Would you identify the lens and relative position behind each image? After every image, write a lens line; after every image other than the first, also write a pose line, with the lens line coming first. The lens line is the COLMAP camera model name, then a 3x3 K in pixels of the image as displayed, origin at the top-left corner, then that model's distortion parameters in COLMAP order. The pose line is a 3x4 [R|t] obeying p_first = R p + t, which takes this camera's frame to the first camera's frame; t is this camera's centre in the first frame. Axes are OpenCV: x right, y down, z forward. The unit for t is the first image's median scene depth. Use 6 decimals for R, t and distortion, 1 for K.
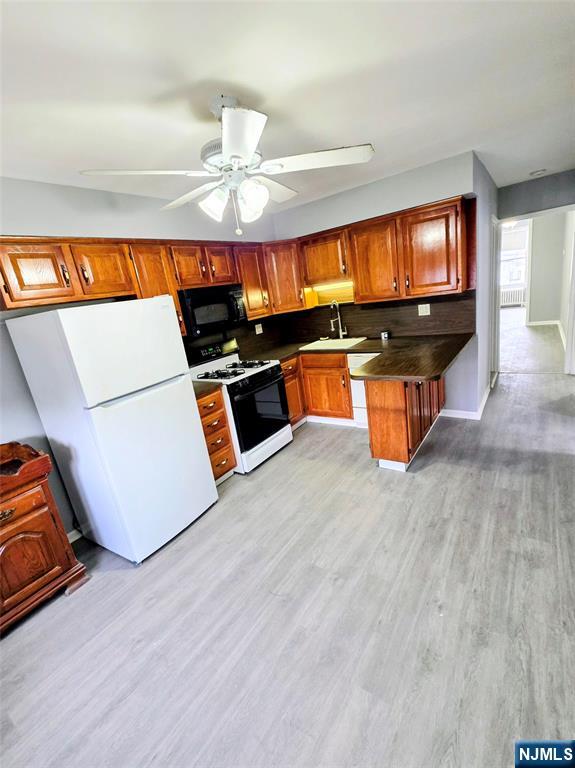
lens RADIAL K [[338.4, 0, 283.1], [0, 338.4, 383.9], [0, 0, 1]] dist [0.002156, 0.000055]
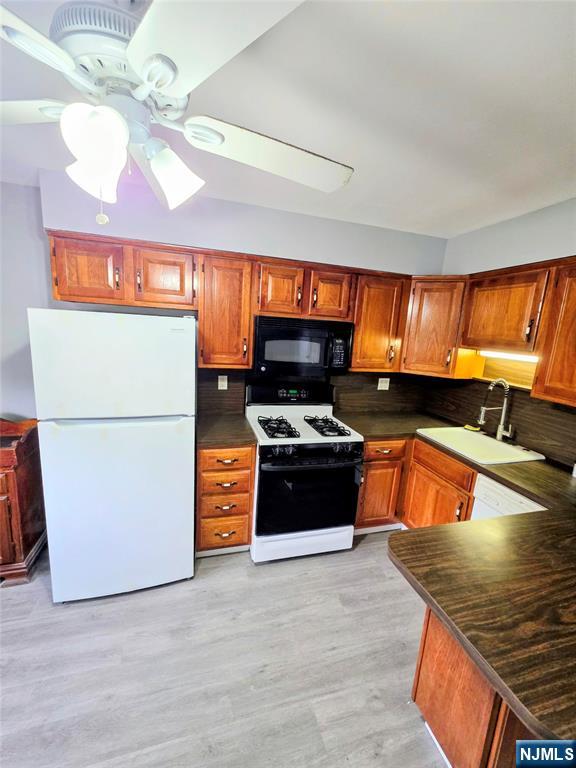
lens RADIAL K [[307.1, 0, 290.6], [0, 307.1, 384.6], [0, 0, 1]] dist [0.000832, -0.000103]
pose [[0.766587, 0.303685, -0.565792, 0.192927], [-0.336731, 0.940351, 0.048493, -0.146939], [0.546770, 0.153345, 0.823121, 0.361931]]
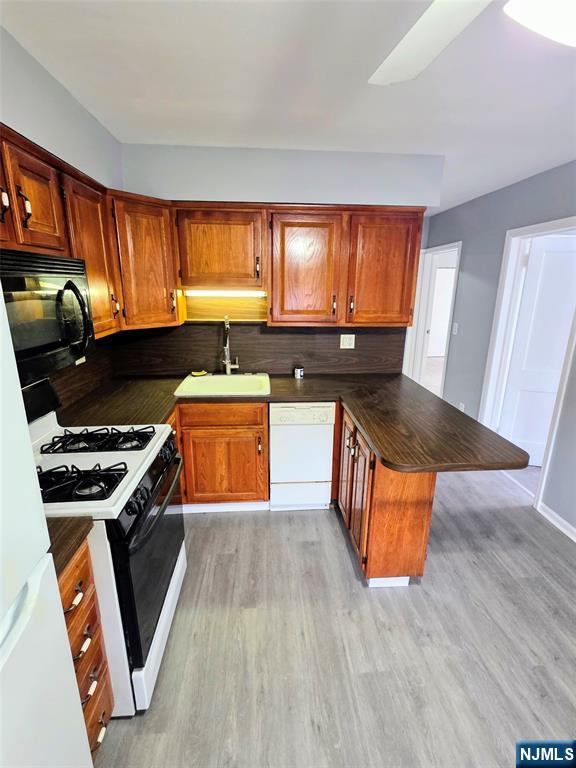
lens RADIAL K [[364.2, 0, 288.0], [0, 364.2, 384.0], [0, 0, 1]] dist [0.001068, -0.000013]
pose [[0.768010, -0.017231, 0.640205, -0.218072], [0.048093, 0.998367, -0.030824, -0.101475], [-0.638629, 0.054463, 0.767585, 0.447863]]
